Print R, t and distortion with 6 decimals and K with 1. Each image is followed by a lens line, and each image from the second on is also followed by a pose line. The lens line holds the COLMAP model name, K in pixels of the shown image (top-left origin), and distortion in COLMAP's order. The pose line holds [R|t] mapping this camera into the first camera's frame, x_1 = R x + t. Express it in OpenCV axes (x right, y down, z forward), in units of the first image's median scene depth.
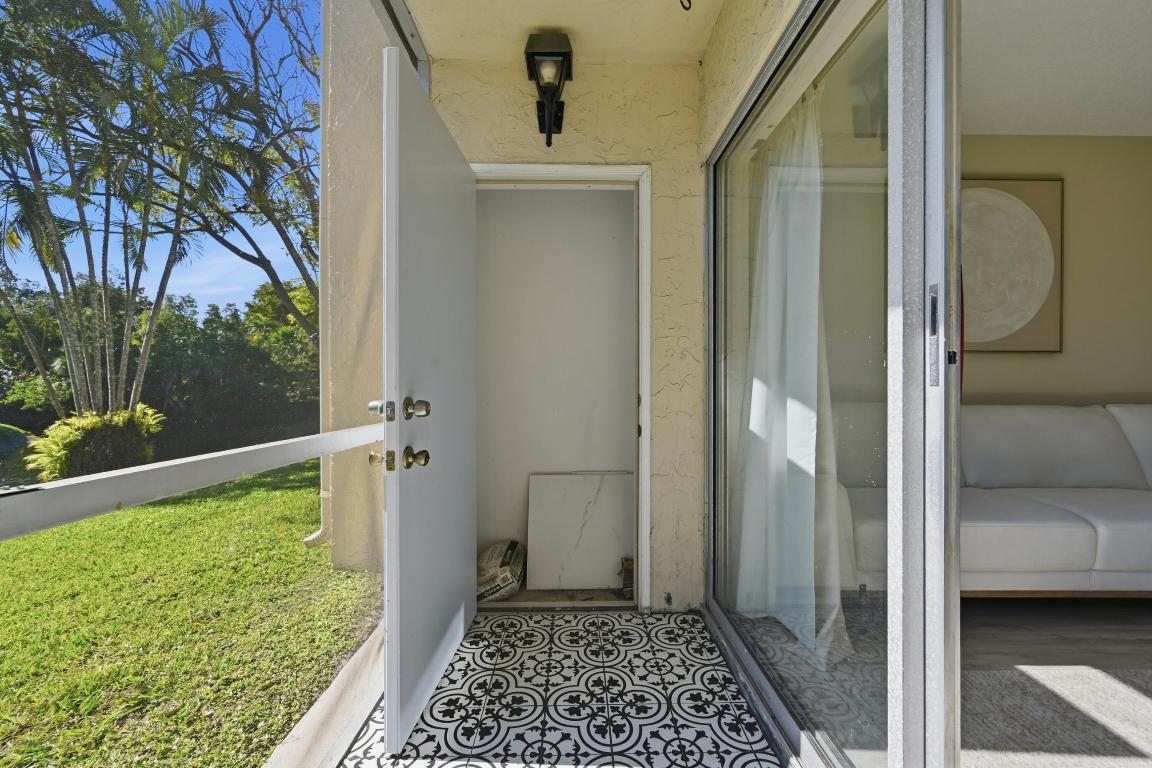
lens RADIAL K [[465.3, 0, 586.3], [0, 465.3, 382.6], [0, 0, 1]] dist [-0.000222, 0.000044]
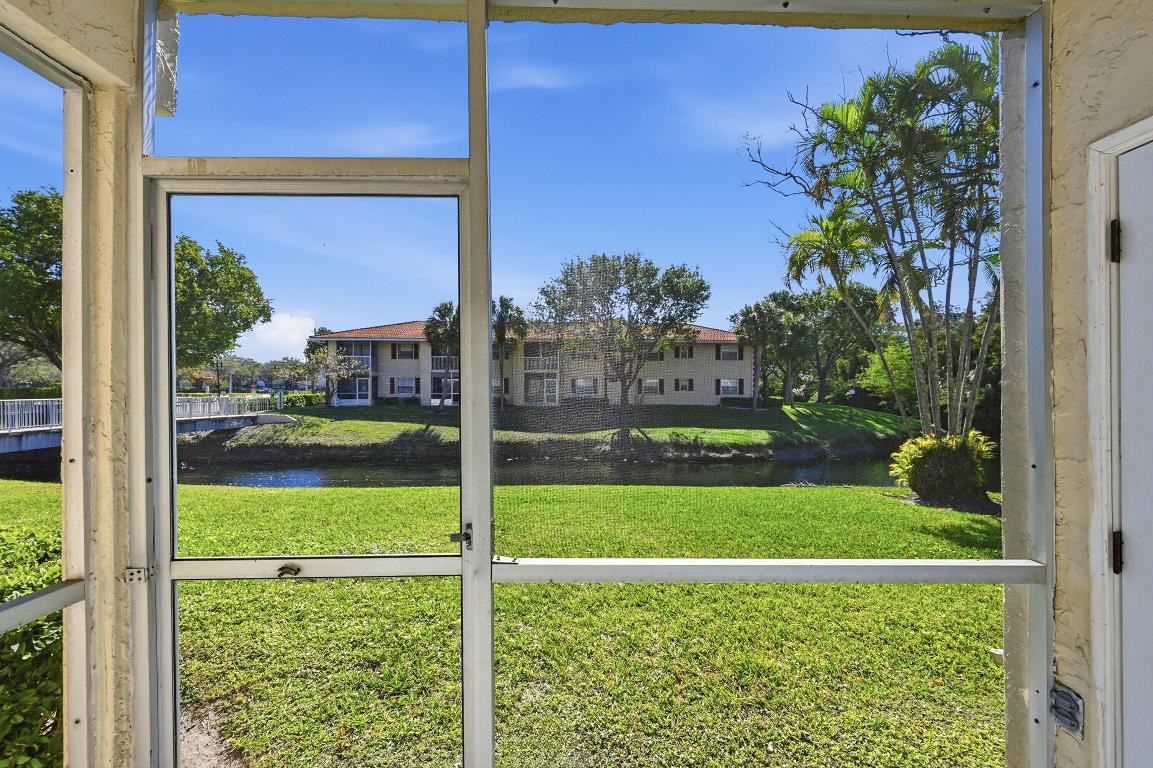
lens RADIAL K [[470.5, 0, 576.5], [0, 470.5, 384.0], [0, 0, 1]] dist [-0.000564, -0.000015]
pose [[-0.001694, -0.003067, -0.999994, 0.267542], [-0.000505, 0.999995, -0.003066, -0.151612], [0.999998, 0.000500, -0.001696, 0.319822]]
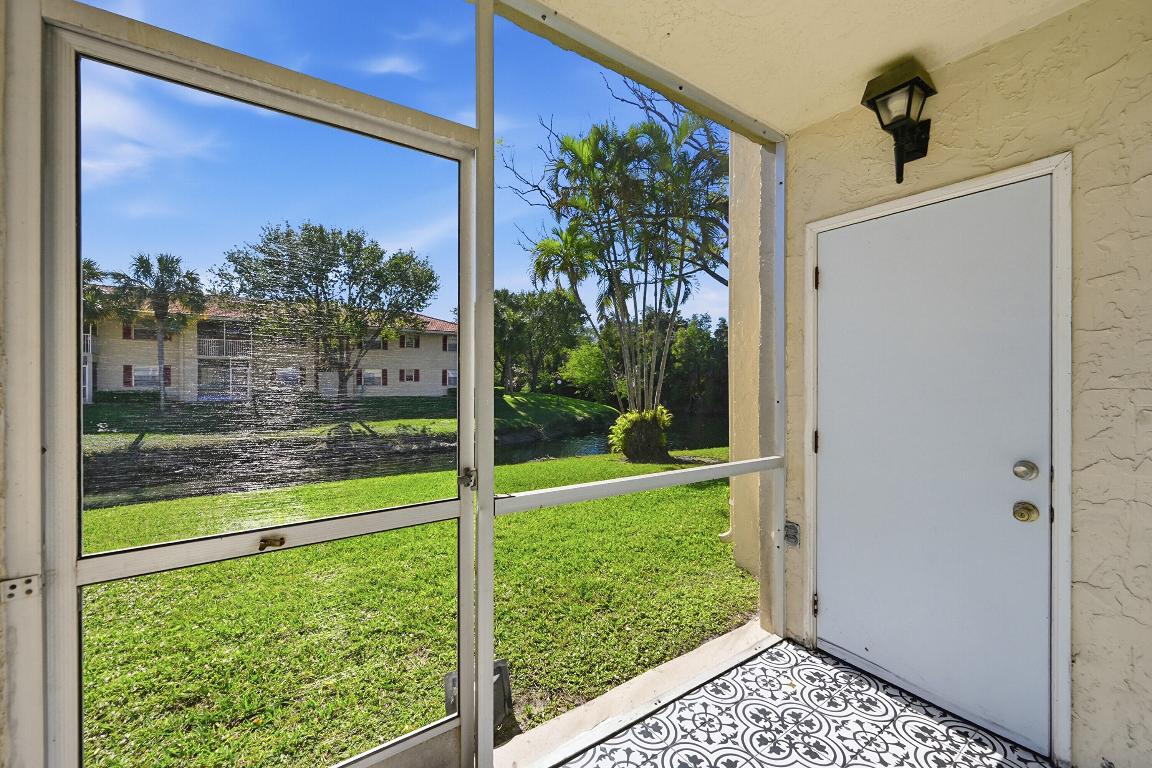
lens RADIAL K [[472.6, 0, 580.5], [0, 472.6, 377.5], [0, 0, 1]] dist [0.000711, 0.000030]
pose [[0.560728, 0.000031, -0.828000, 0.290074], [-0.003840, 0.999989, -0.002563, -0.100428], [0.827991, 0.004616, 0.560722, -0.037052]]
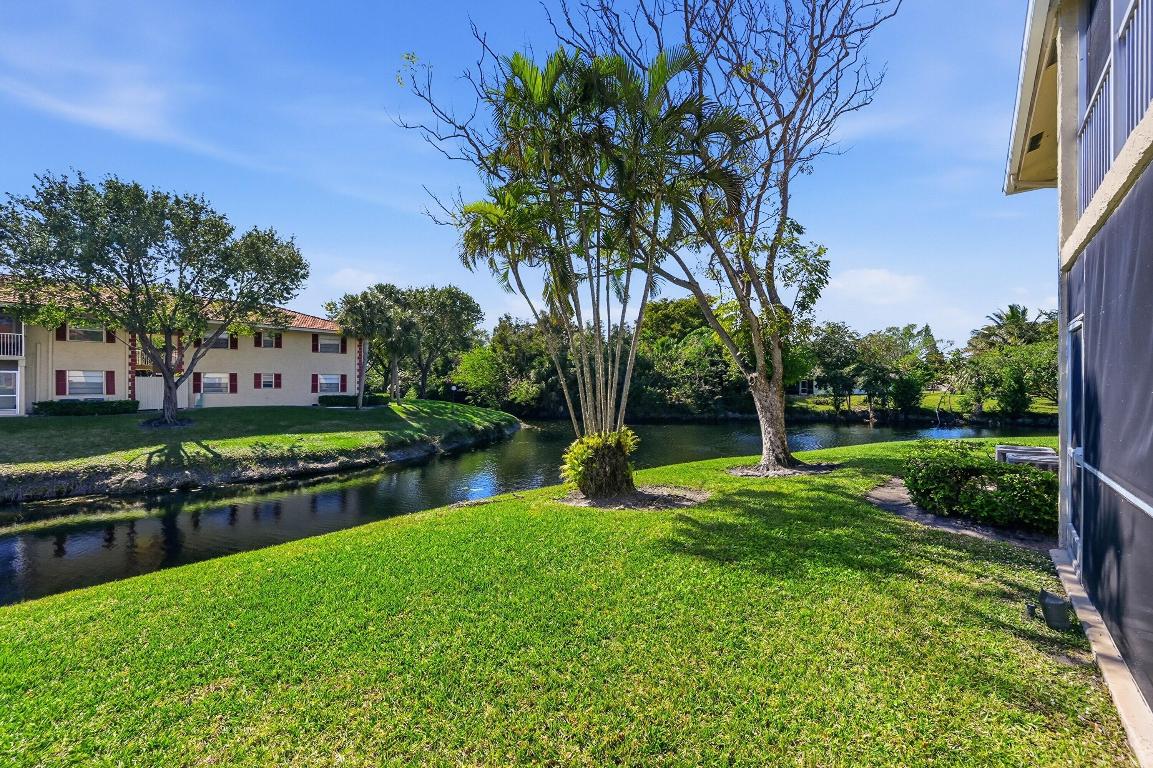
lens RADIAL K [[459.0, 0, 577.5], [0, 459.0, 377.3], [0, 0, 1]] dist [0.000104, -0.000012]
pose [[0.744737, -0.004112, -0.667345, -0.834469], [-0.003616, 0.999941, -0.010197, -0.171605], [0.667348, 0.010007, 0.744679, 0.262894]]
